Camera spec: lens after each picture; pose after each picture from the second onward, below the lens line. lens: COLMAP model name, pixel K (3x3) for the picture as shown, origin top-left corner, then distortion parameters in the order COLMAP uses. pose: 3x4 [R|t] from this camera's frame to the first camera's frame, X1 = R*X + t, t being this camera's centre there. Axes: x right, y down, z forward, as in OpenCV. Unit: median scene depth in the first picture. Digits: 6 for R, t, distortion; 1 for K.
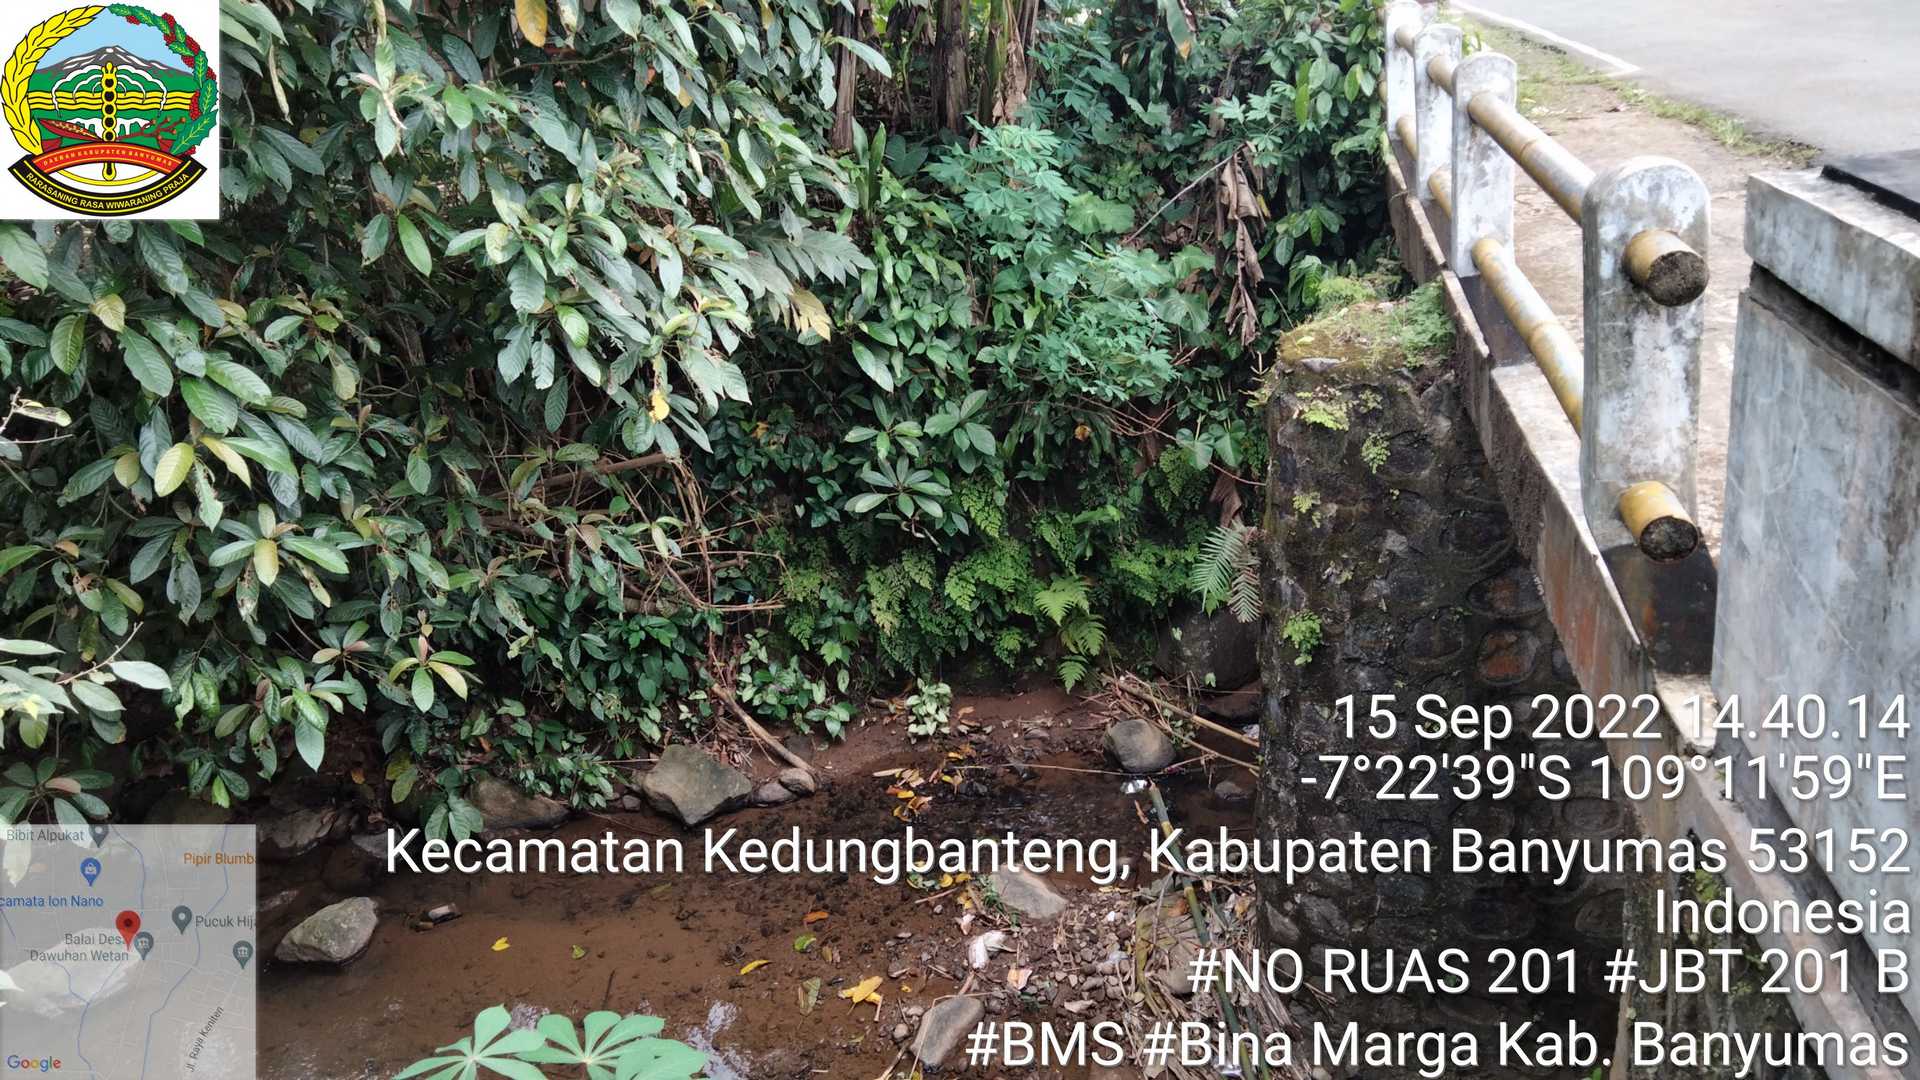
lens RADIAL K [[1456.4, 0, 960.0], [0, 1456.4, 540.0], [0, 0, 1]] dist [0.015247, -0.007068]
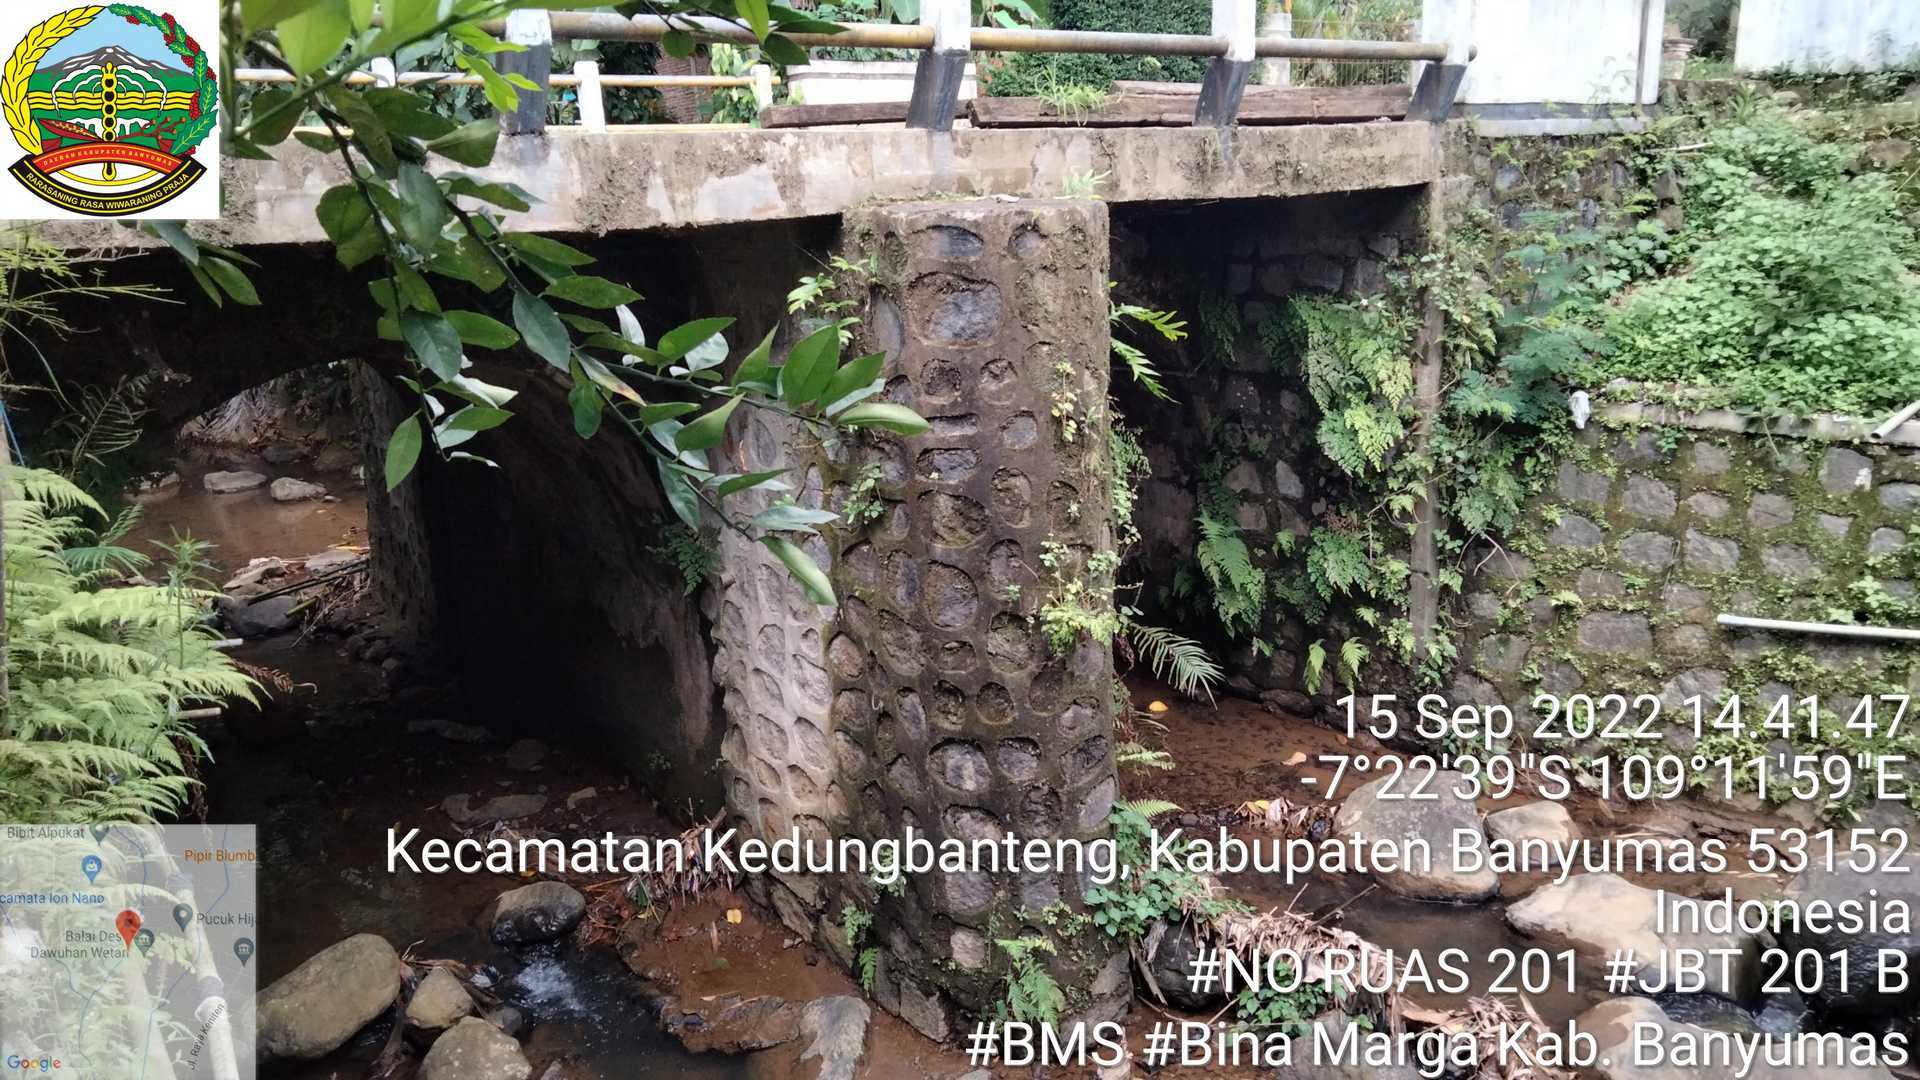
lens RADIAL K [[1462.6, 0, 960.0], [0, 1462.6, 540.0], [0, 0, 1]] dist [-0.003941, 0.006504]
pose [[0.999999, 0.001682, -0.000261, -0.121907], [-0.001682, 0.999998, 0.000784, 0.000068], [0.000262, -0.000783, 1.000000, 0.000182]]
